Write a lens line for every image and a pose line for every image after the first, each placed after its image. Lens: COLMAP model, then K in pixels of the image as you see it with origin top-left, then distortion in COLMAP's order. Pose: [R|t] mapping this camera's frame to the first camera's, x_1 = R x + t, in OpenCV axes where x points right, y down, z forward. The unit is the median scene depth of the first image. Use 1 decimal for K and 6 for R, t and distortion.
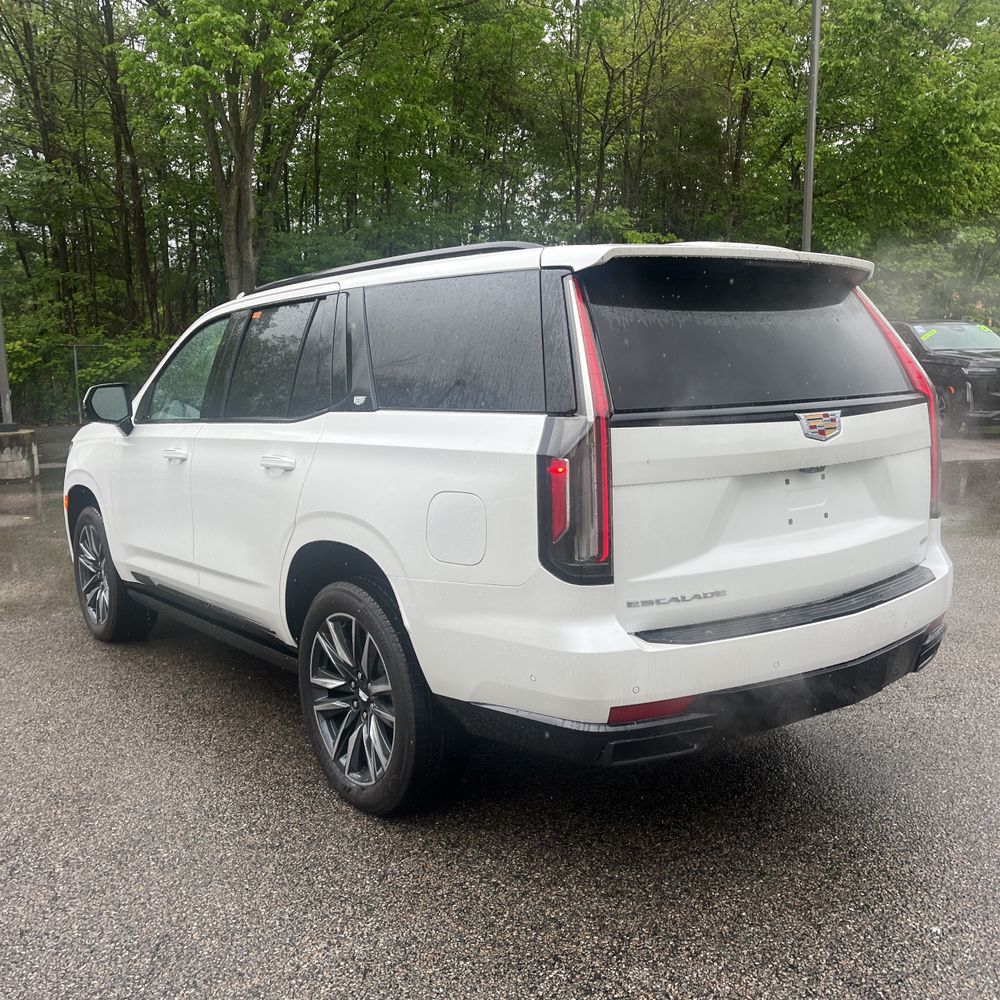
lens RADIAL K [[982.2, 0, 518.3], [0, 982.2, 502.8], [0, 0, 1]] dist [0.203321, -0.326279]
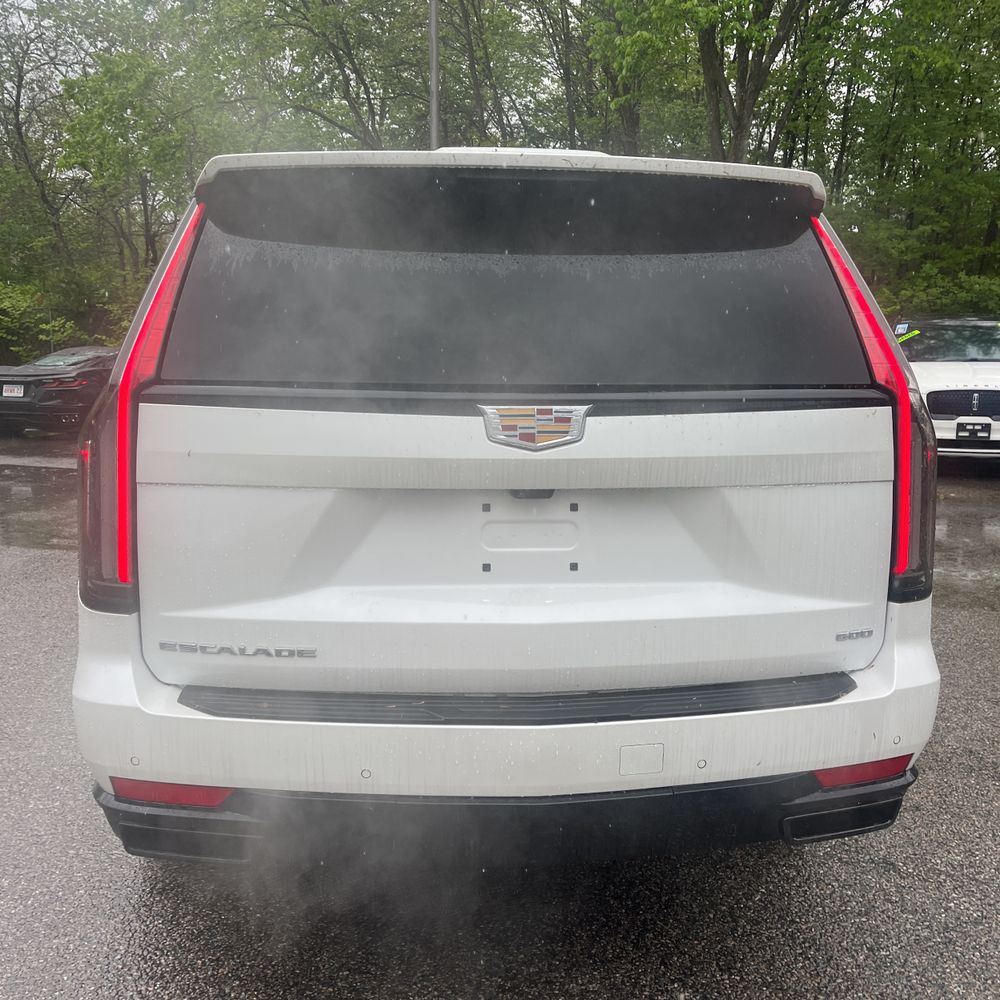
lens RADIAL K [[976.7, 0, 501.1], [0, 976.7, 527.6], [0, 0, 1]] dist [0.087882, -0.005588]
pose [[0.844021, 0.126300, -0.521226, 0.627614], [-0.101697, 0.991933, 0.075680, -0.059016], [0.526579, -0.010869, 0.850057, 0.457526]]
